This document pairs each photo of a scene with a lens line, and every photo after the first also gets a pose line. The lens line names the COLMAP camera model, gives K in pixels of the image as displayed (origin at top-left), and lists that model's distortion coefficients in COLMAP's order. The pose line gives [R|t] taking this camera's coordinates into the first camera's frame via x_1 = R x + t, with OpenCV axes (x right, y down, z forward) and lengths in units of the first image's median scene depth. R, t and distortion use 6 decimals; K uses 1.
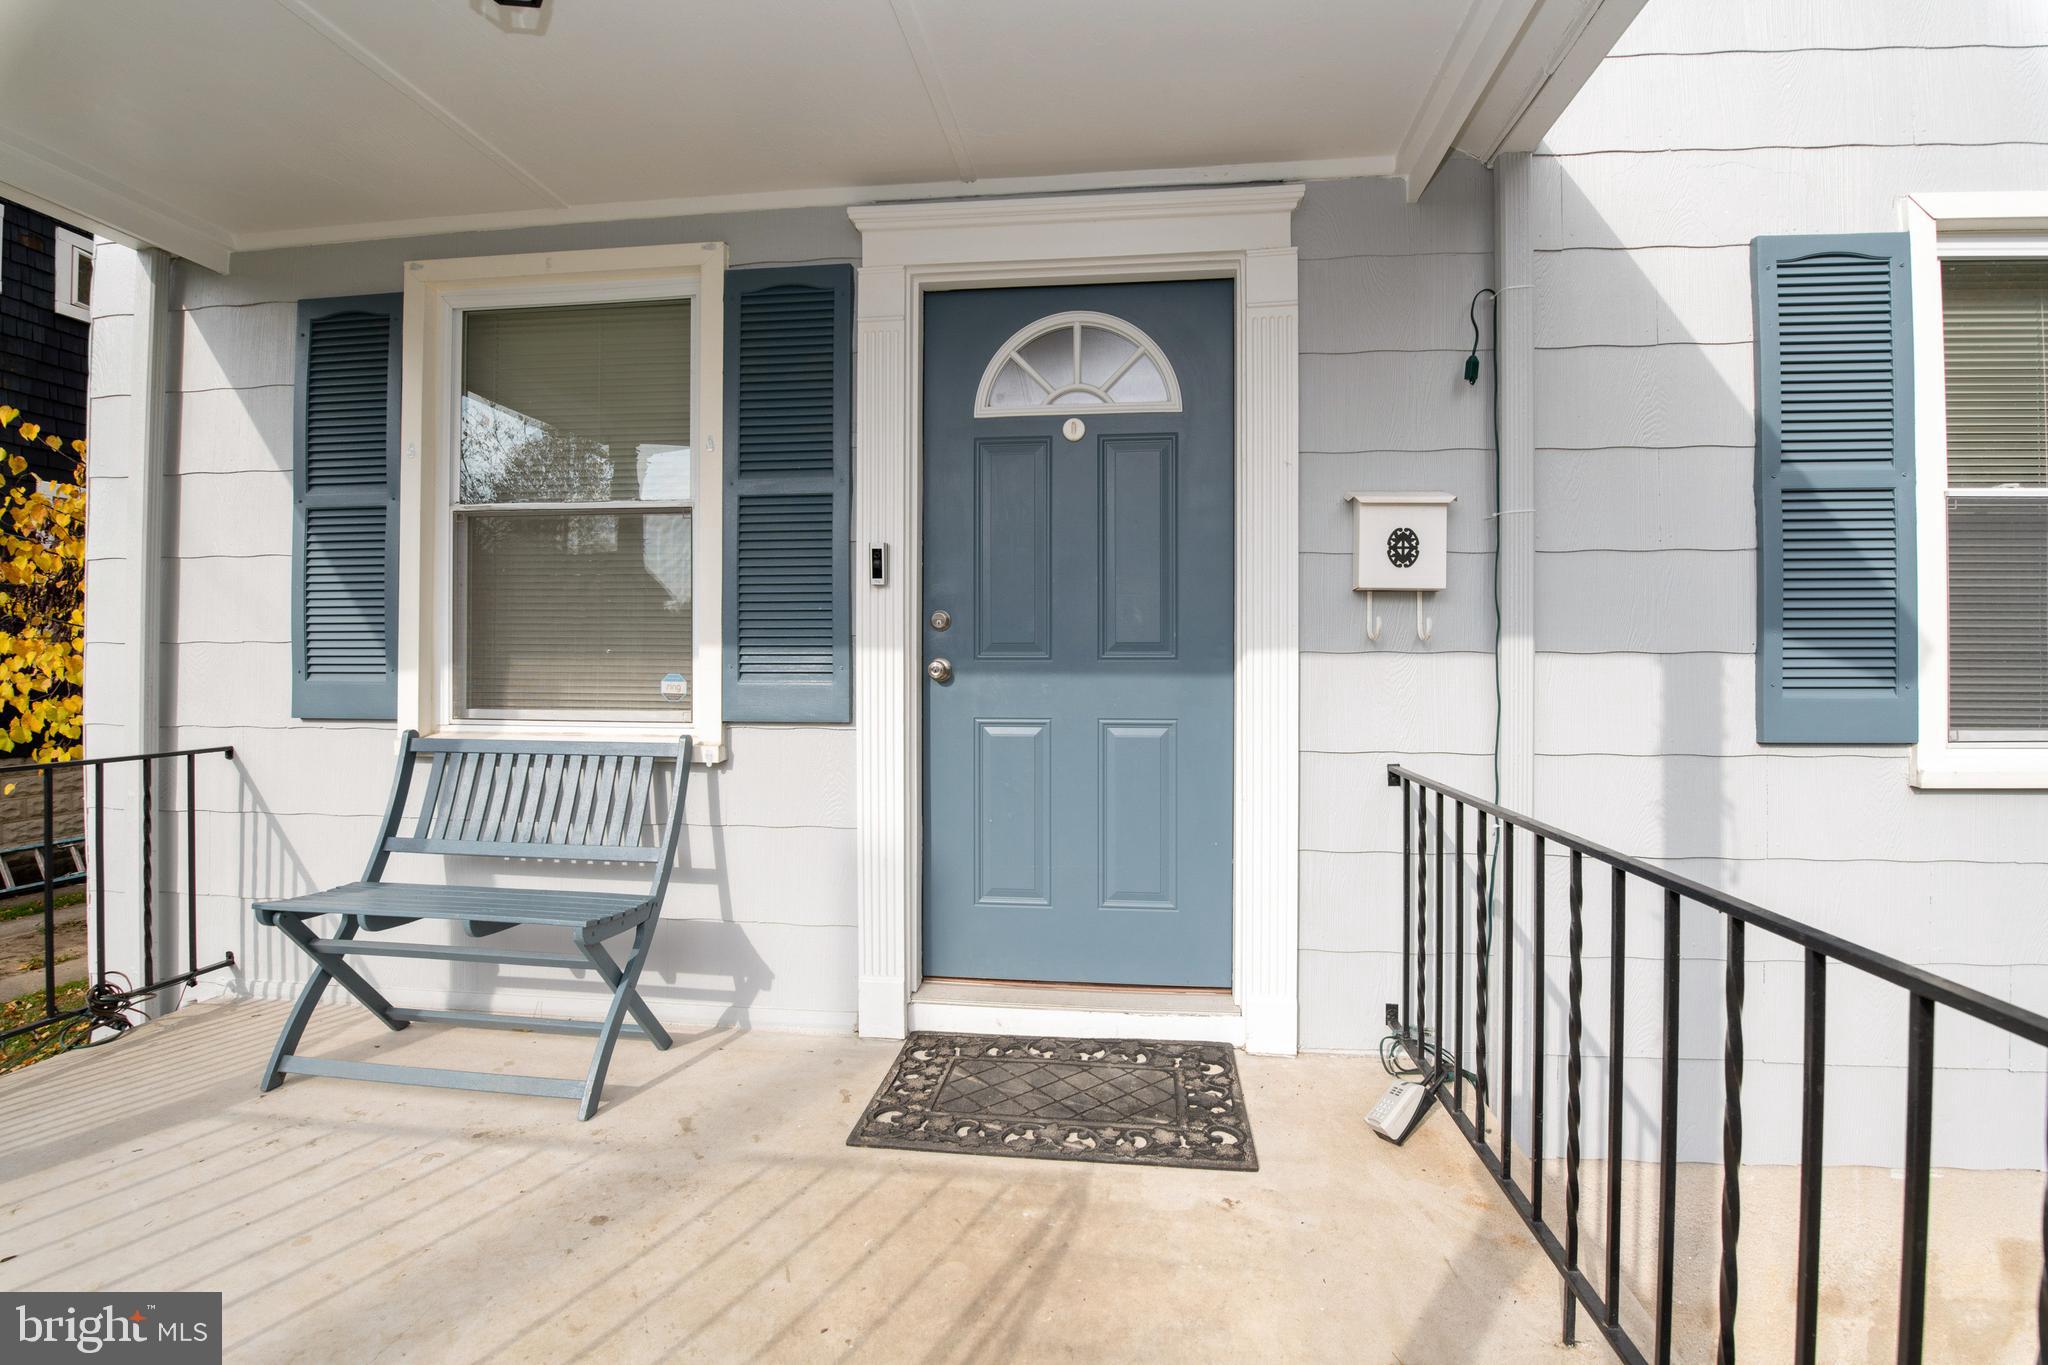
lens RADIAL K [[900.1, 0, 1016.5], [0, 900.1, 670.1], [0, 0, 1]] dist [-0.011148, -0.001228]
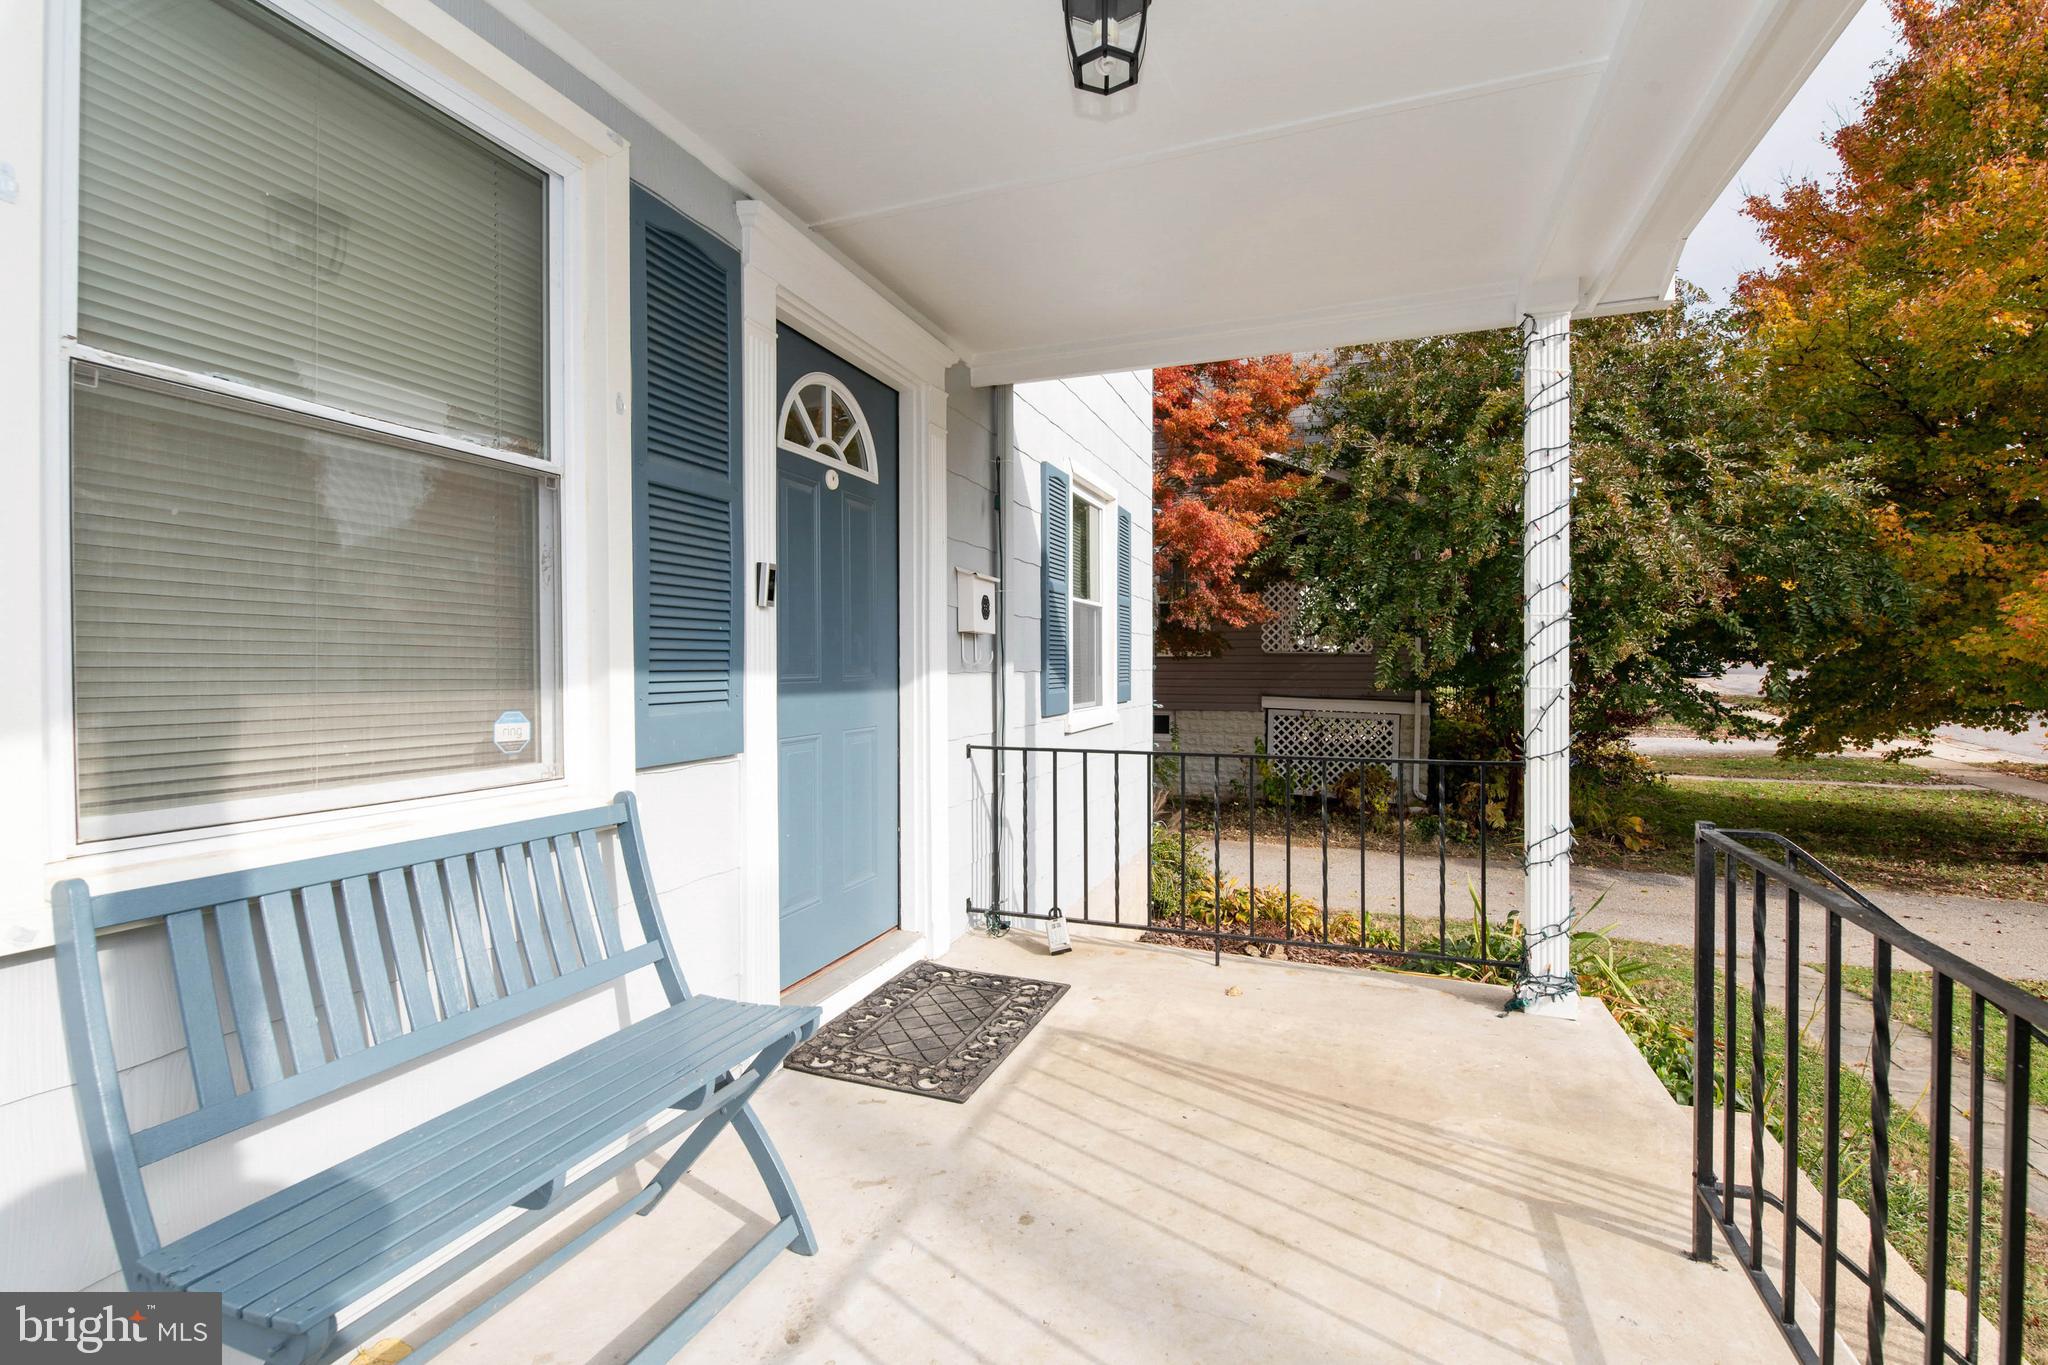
lens RADIAL K [[900.1, 0, 1009.1], [0, 900.1, 673.2], [0, 0, 1]] dist [-0.011148, -0.001228]
pose [[0.253129, -0.013268, 0.967342, -1.106772], [0.014867, 0.999841, 0.009823, -0.029850], [-0.967318, 0.011895, 0.253286, 0.554218]]
